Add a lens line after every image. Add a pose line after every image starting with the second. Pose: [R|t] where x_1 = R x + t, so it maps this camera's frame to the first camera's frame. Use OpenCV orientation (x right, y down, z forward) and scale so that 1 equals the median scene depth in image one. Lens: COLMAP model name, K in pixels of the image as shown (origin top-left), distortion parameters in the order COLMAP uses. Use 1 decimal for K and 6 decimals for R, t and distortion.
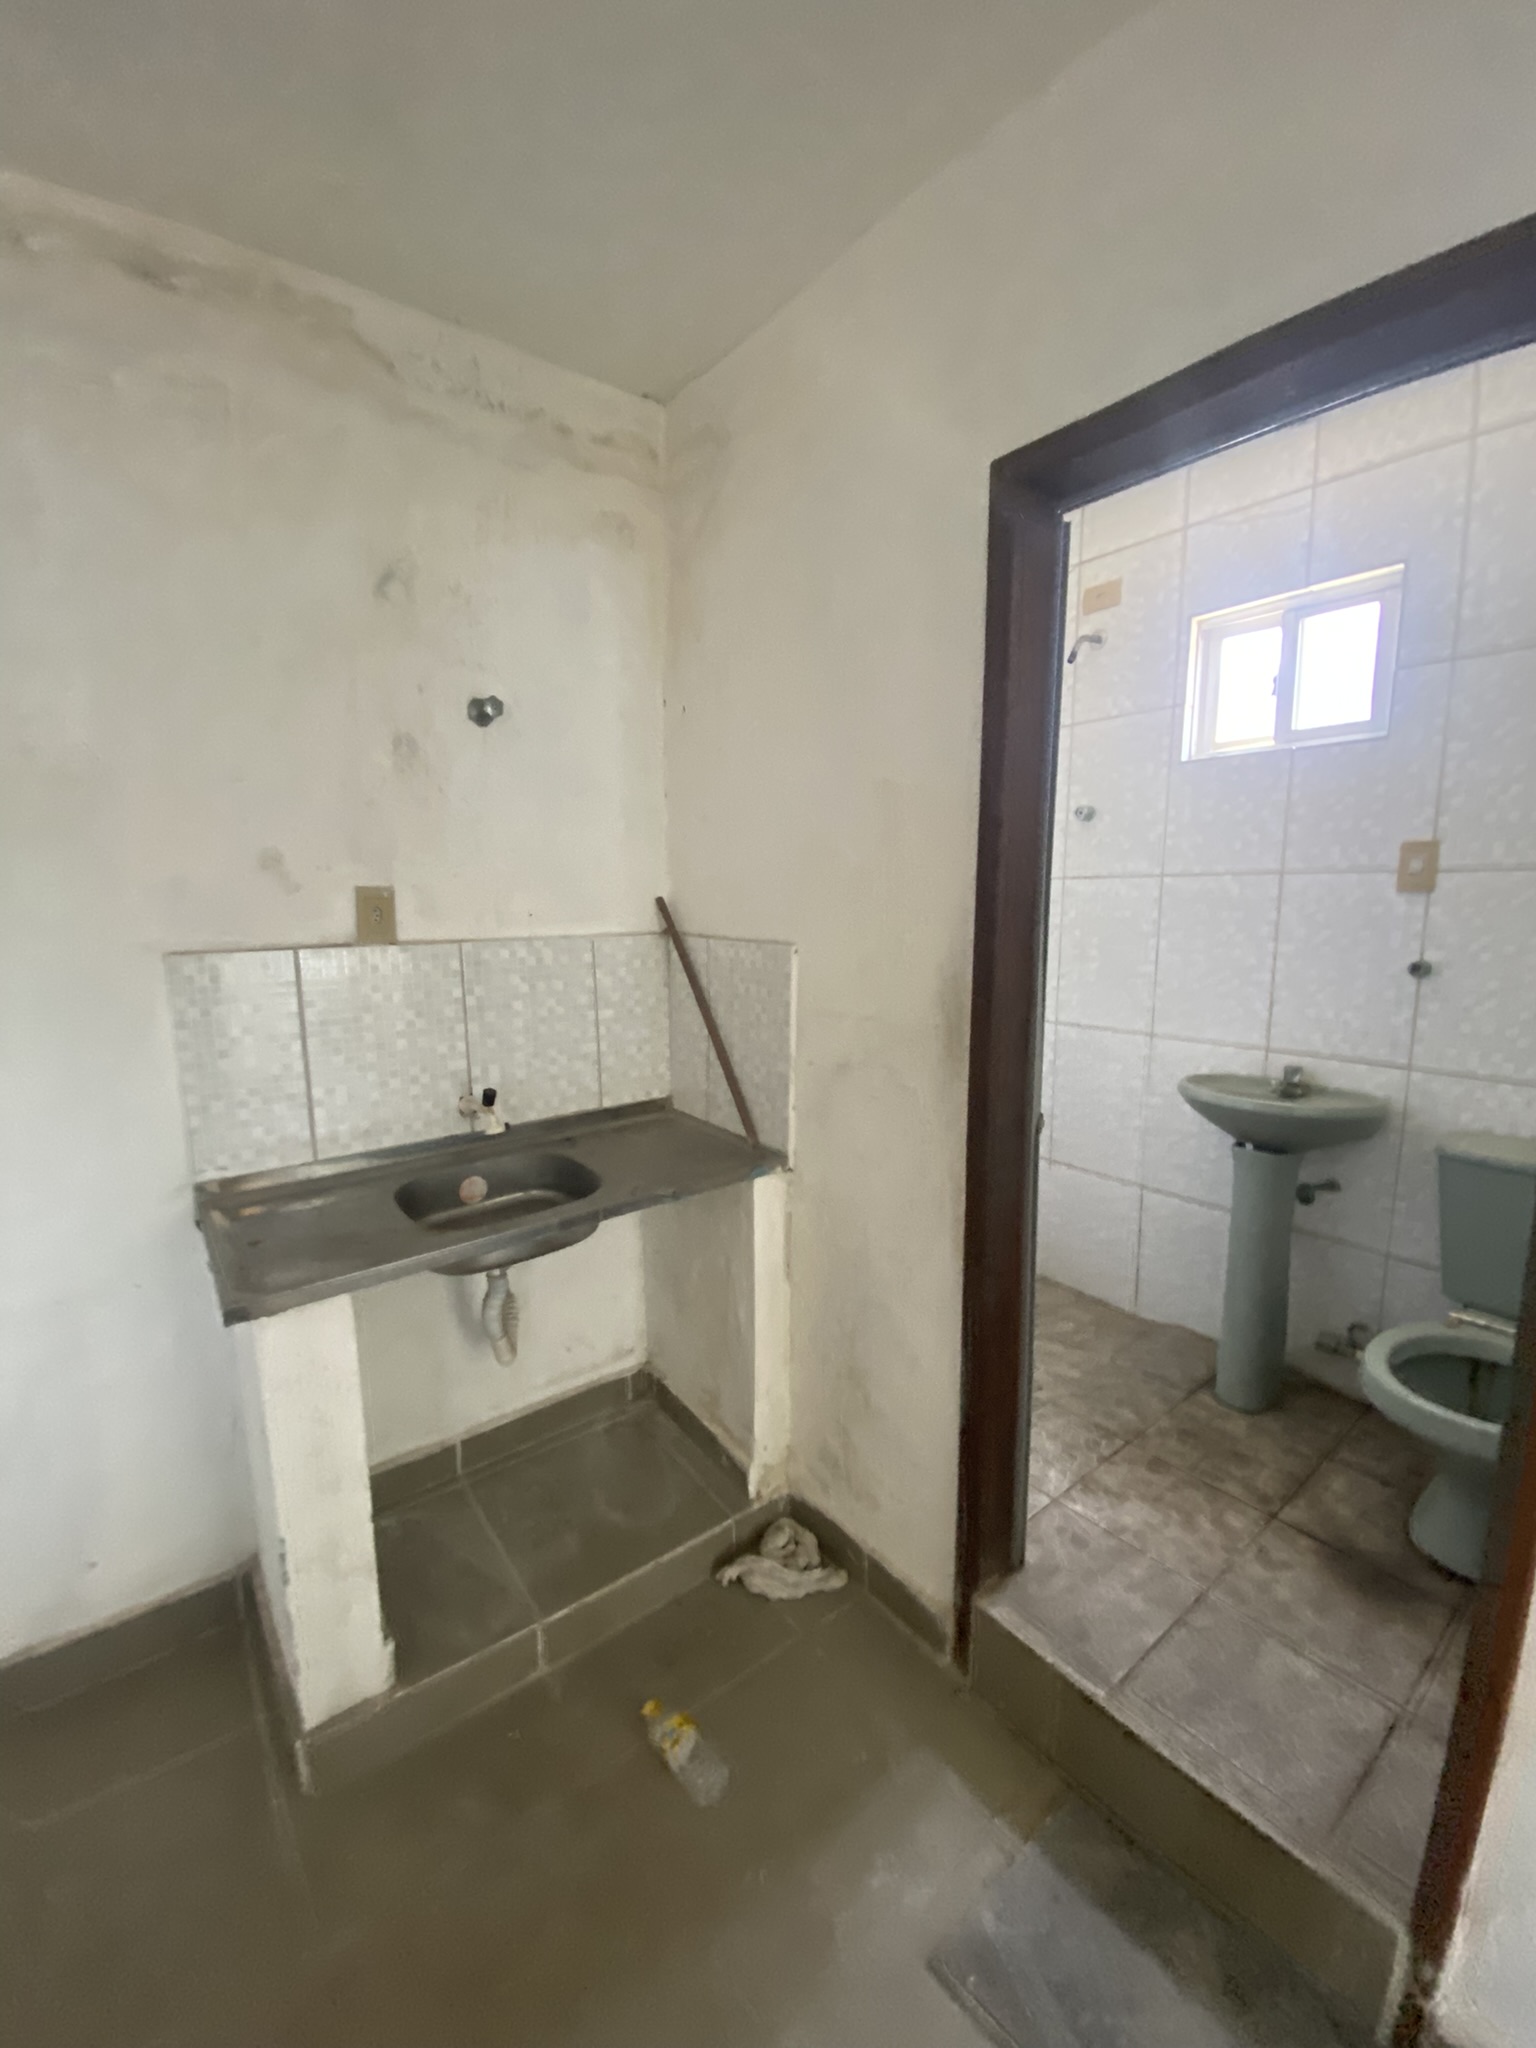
lens RADIAL K [[823.6, 0, 768.0], [0, 823.6, 1024.0], [0, 0, 1]] dist [-0.002094, -0.008787]
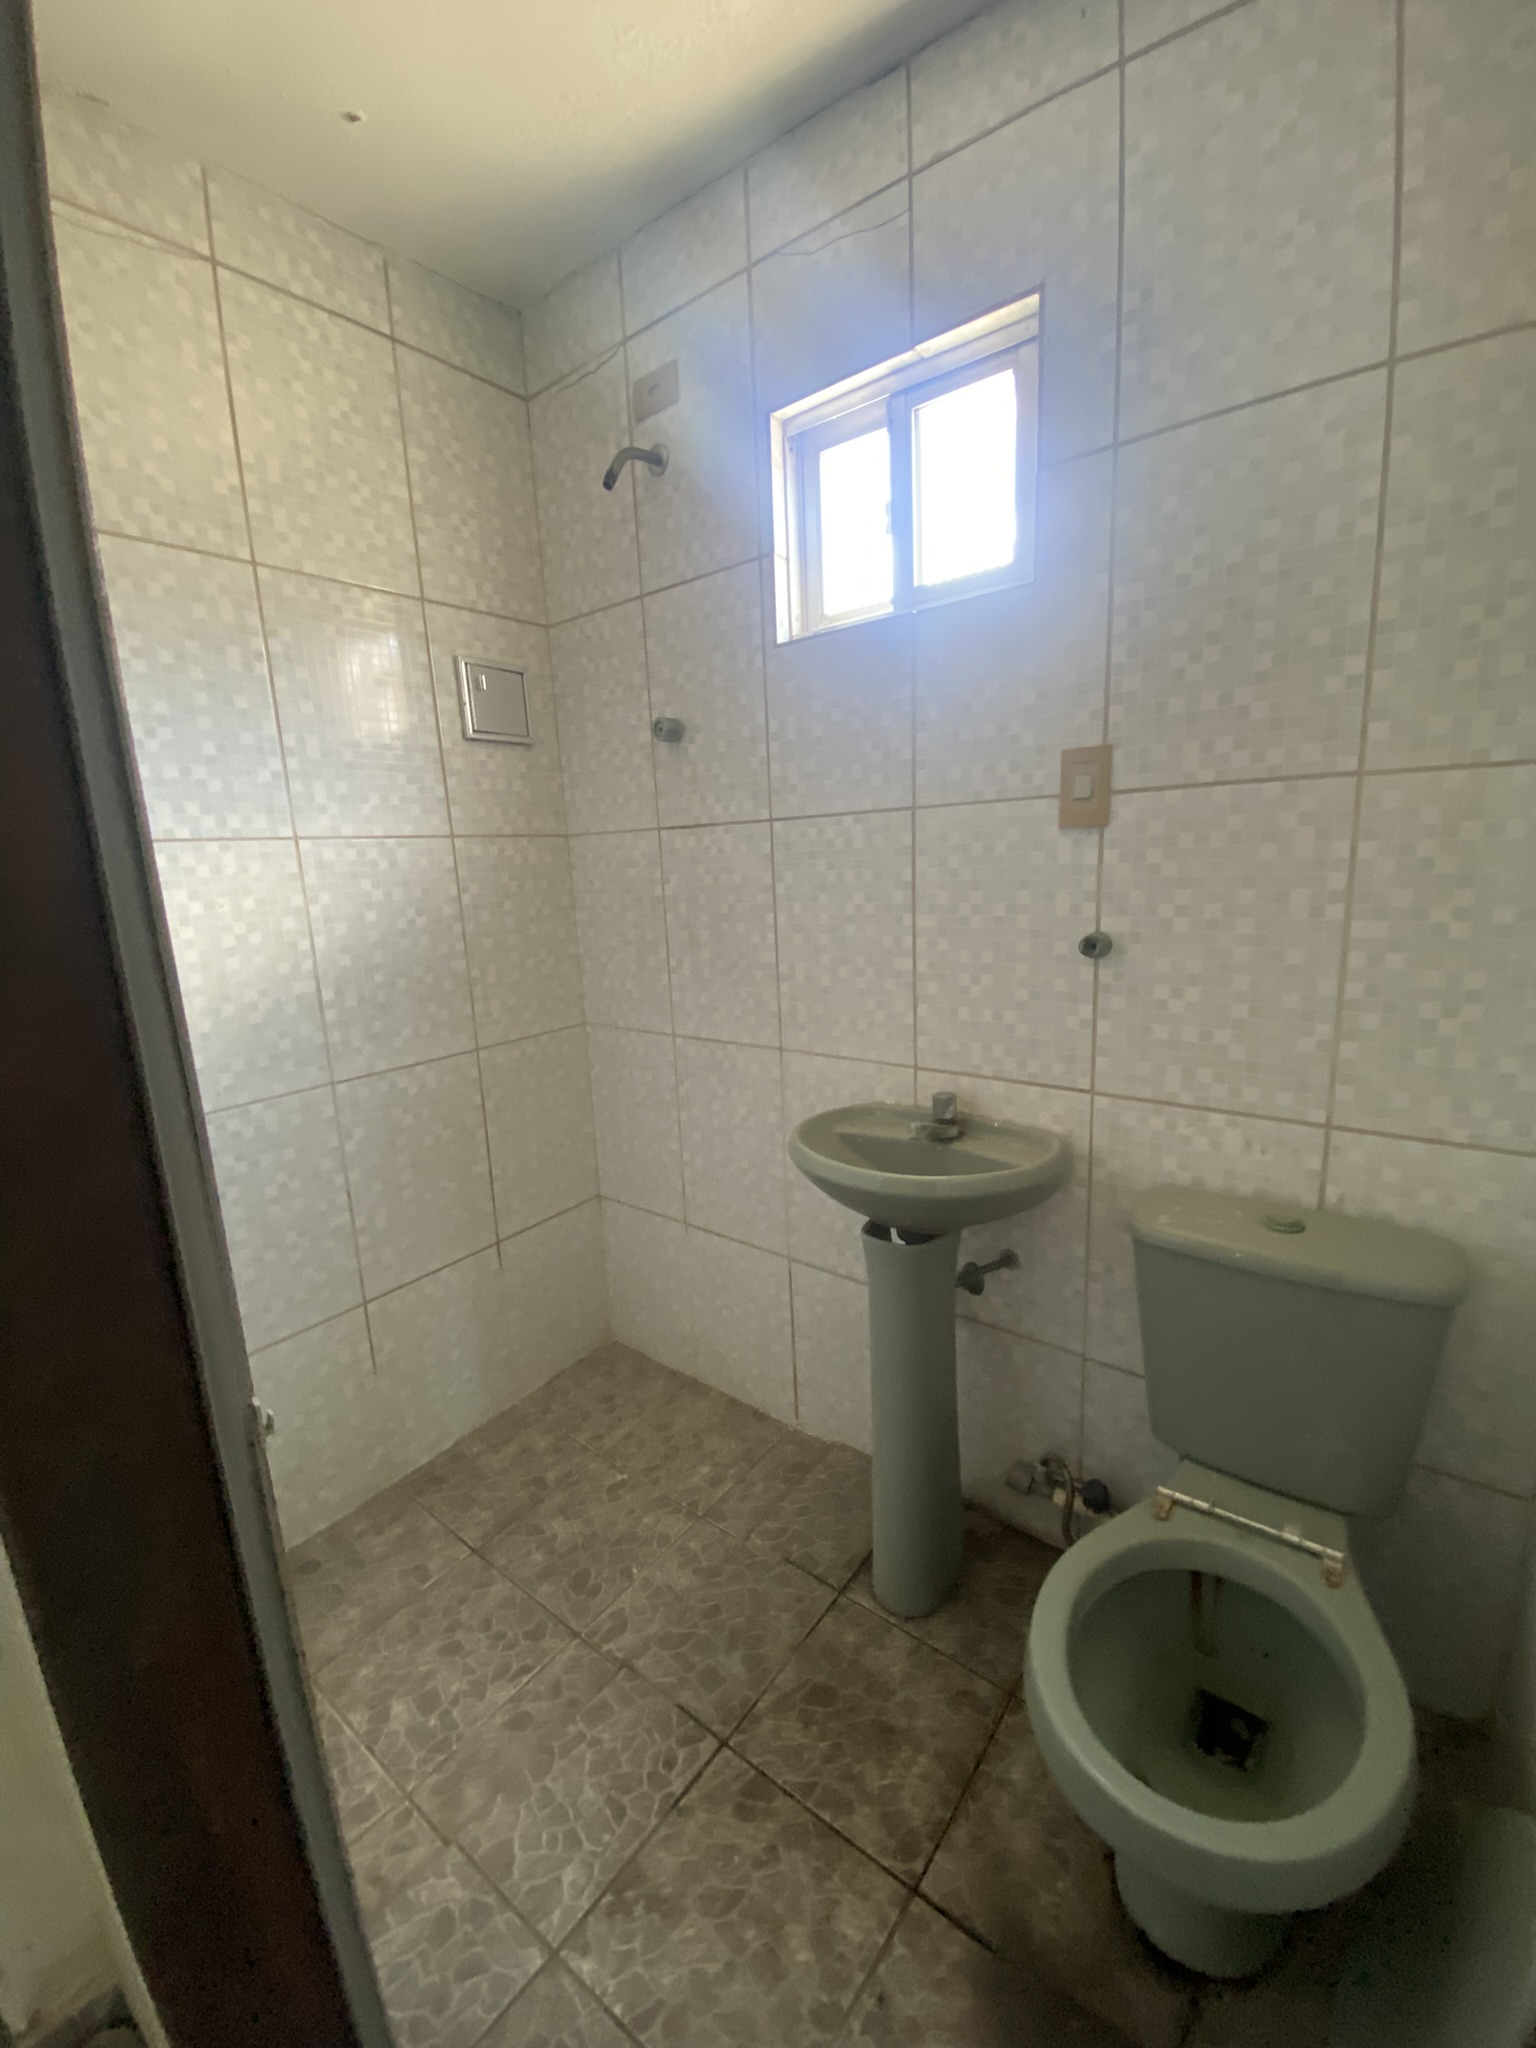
lens RADIAL K [[824.0, 0, 768.0], [0, 824.0, 1024.0], [0, 0, 1]] dist [0.016507, -0.017399]
pose [[0.972206, -0.096279, 0.213413, 0.372628], [0.084157, 0.994317, 0.065197, -0.066623], [-0.218477, -0.045424, 0.974784, 0.388204]]
